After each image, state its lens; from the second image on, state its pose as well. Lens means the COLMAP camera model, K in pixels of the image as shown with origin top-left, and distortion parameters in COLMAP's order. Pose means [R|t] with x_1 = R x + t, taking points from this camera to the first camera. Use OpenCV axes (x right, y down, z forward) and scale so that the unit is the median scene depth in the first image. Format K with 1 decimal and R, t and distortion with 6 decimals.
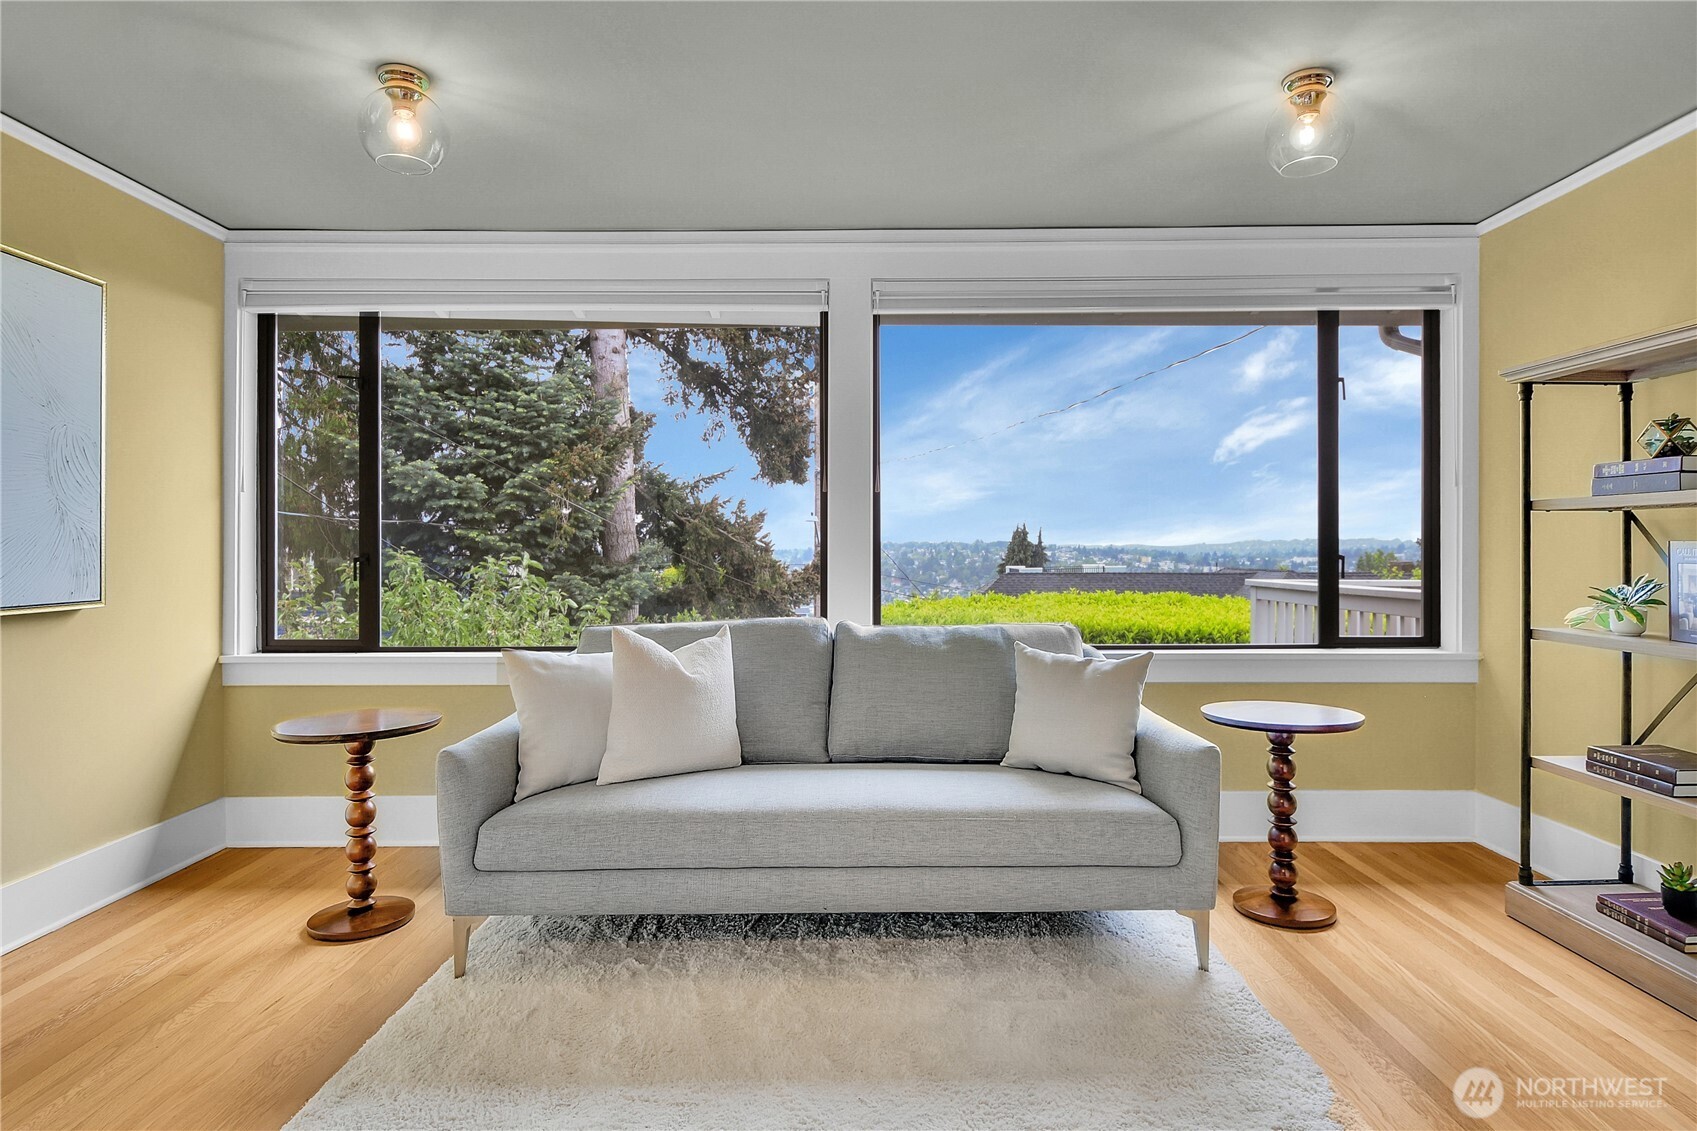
lens RADIAL K [[904.3, 0, 853.8], [0, 904.3, 550.5], [0, 0, 1]] dist [-0.002580, -0.000672]
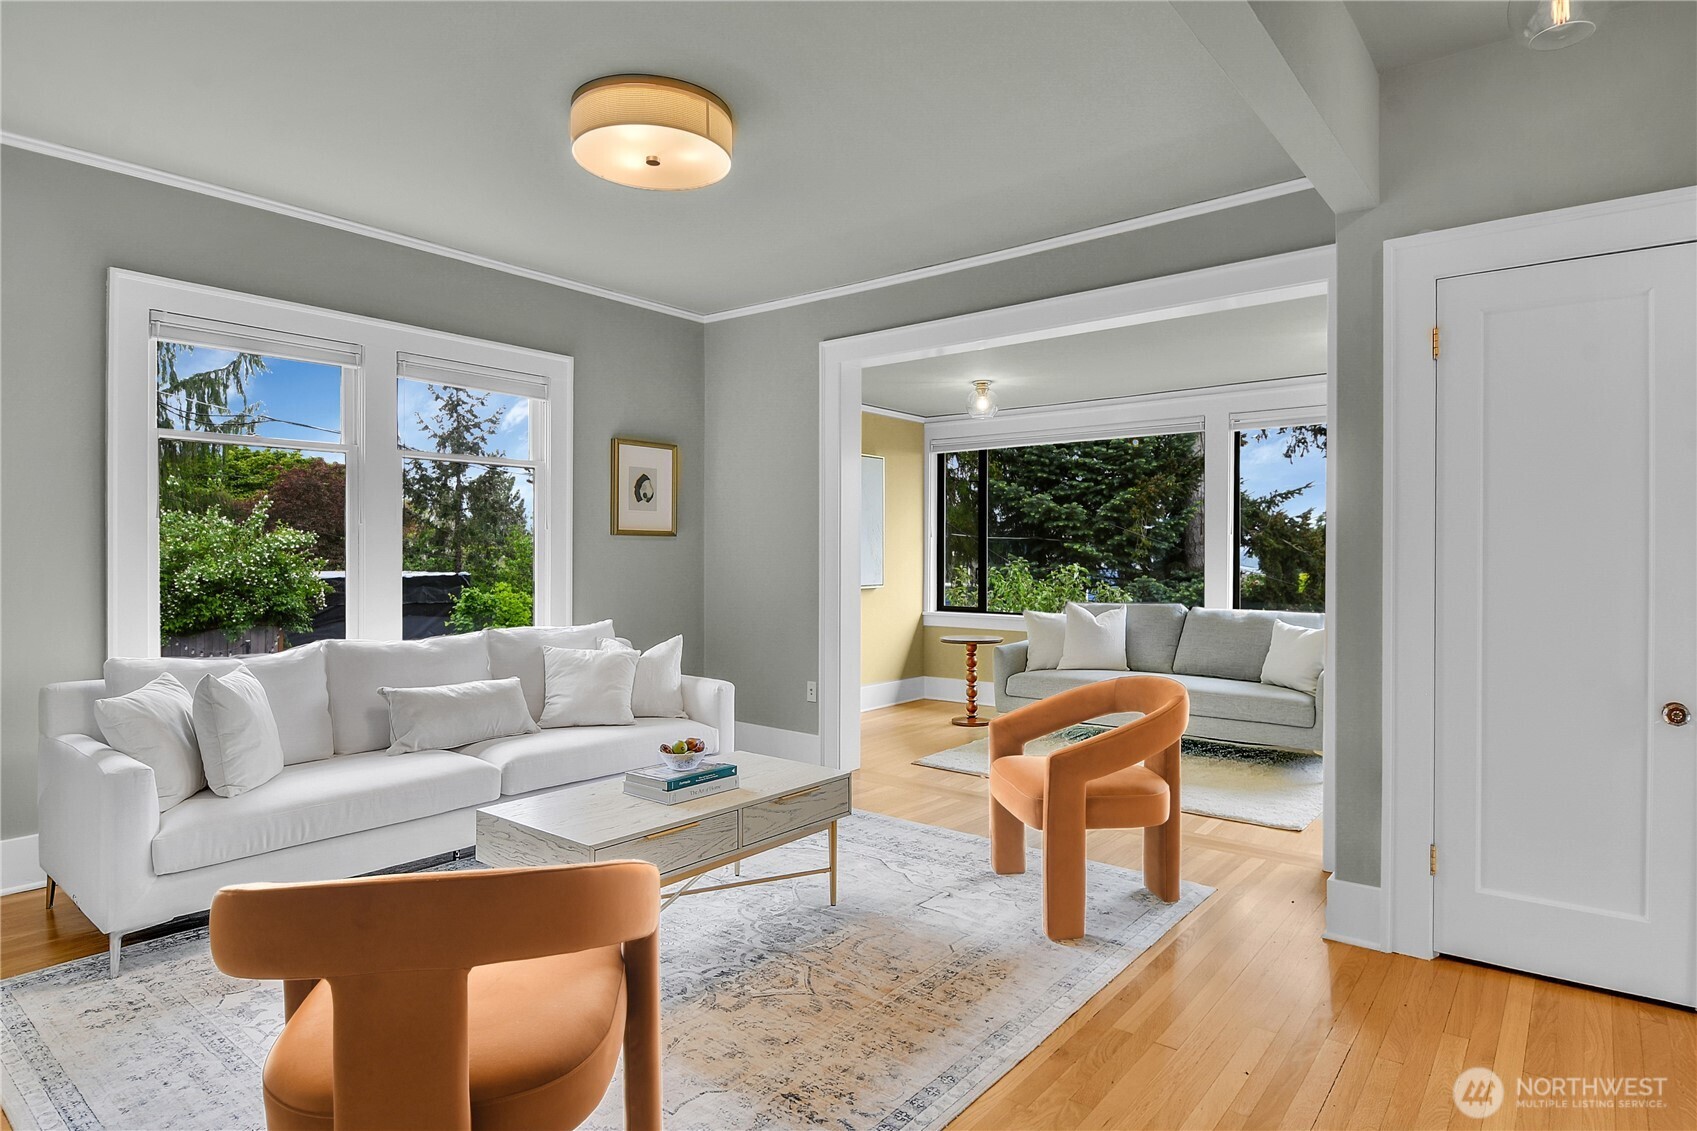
lens RADIAL K [[904.3, 0, 853.8], [0, 904.3, 550.5], [0, 0, 1]] dist [-0.002580, -0.000672]
pose [[0.773185, 0.001170, -0.634179, 0.184428], [-0.002554, 0.999996, -0.001270, -0.009533], [0.634175, 0.002602, 0.773185, -0.264299]]
